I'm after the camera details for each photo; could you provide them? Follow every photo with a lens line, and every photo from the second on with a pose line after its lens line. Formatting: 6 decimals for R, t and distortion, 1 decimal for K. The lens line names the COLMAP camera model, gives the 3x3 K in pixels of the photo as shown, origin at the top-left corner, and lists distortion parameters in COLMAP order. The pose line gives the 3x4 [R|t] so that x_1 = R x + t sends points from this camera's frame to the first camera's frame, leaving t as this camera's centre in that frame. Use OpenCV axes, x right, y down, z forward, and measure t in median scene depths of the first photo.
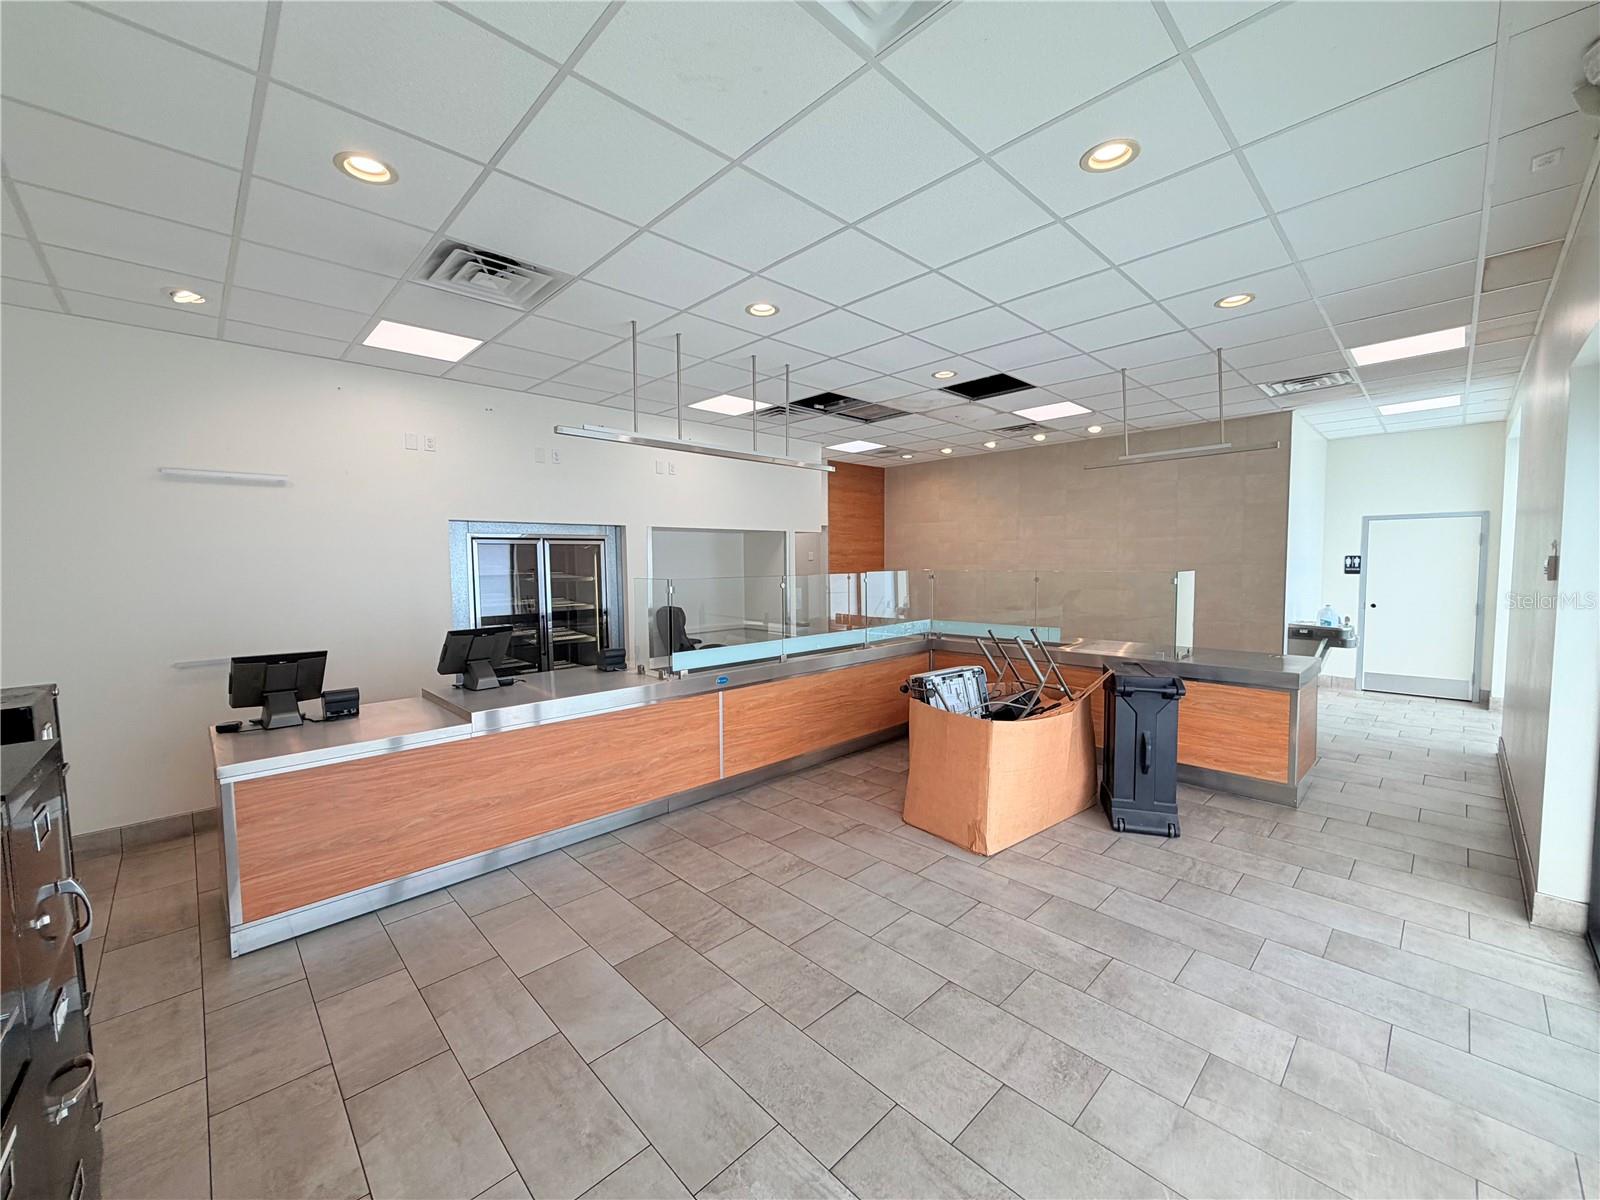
lens RADIAL K [[635.5, 0, 795.9], [0, 635.5, 597.8], [0, 0, 1]] dist [-0.000534, -0.000263]
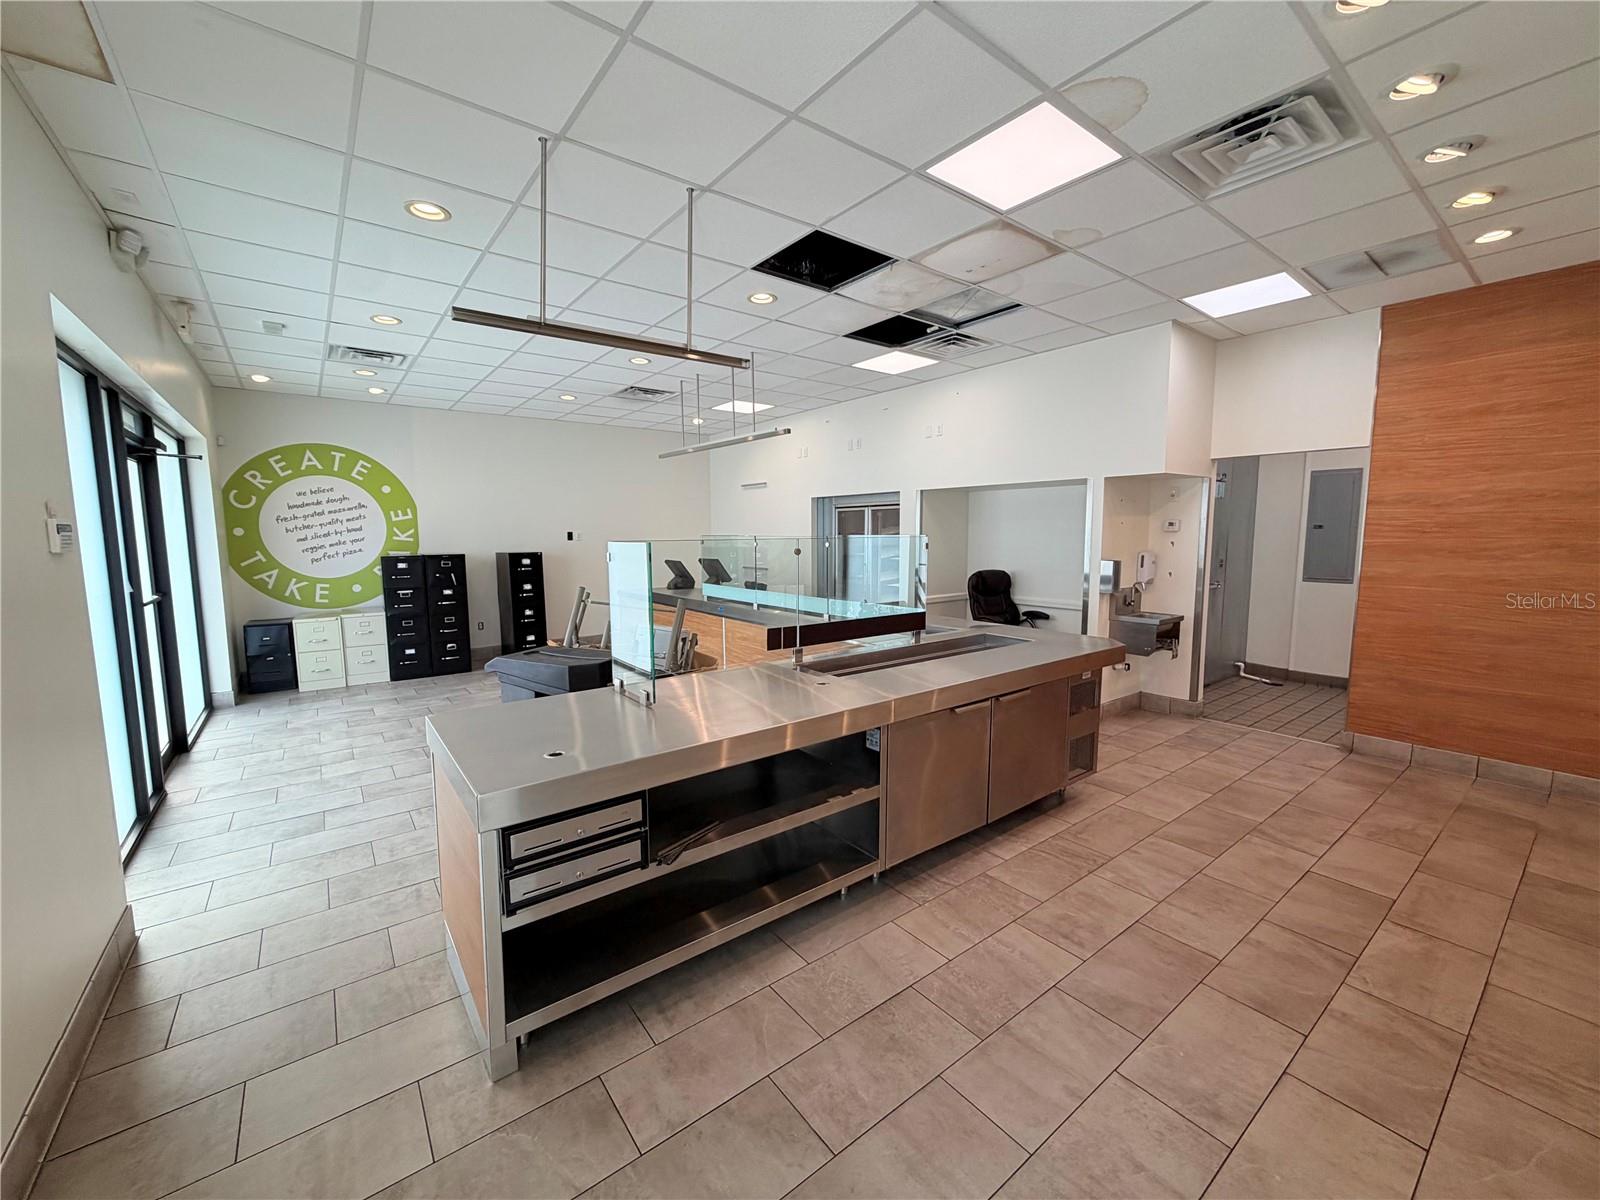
lens RADIAL K [[635.5, 0, 795.9], [0, 635.5, 597.8], [0, 0, 1]] dist [-0.000534, -0.000263]
pose [[-0.114516, 0.115219, -0.986717, 1.619122], [-0.051397, 0.991234, 0.121711, -0.096483], [0.992091, 0.064652, -0.107590, 1.709151]]
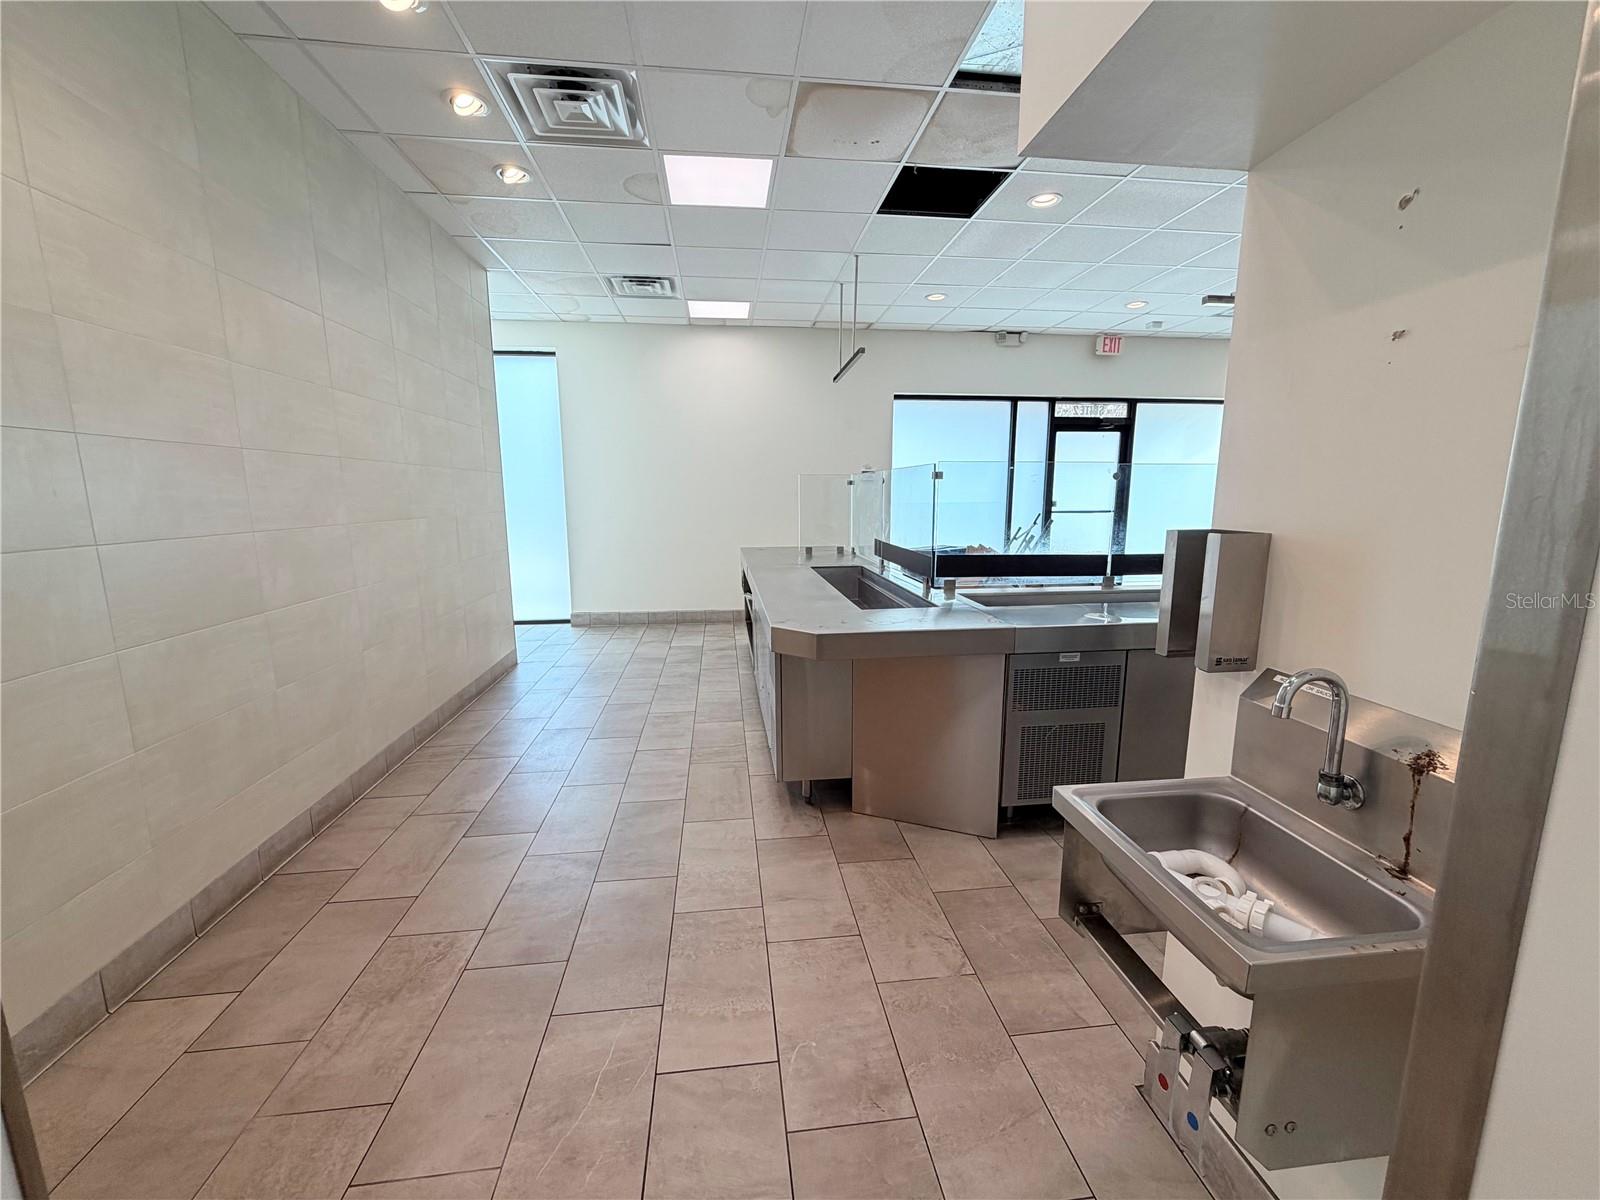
lens RADIAL K [[635.5, 0, 795.9], [0, 635.5, 597.8], [0, 0, 1]] dist [-0.000534, -0.000263]
pose [[-0.799021, -0.090006, 0.594529, -0.014590], [0.045438, 0.976869, 0.208957, -0.091182], [-0.599584, 0.193975, -0.776449, 2.724566]]
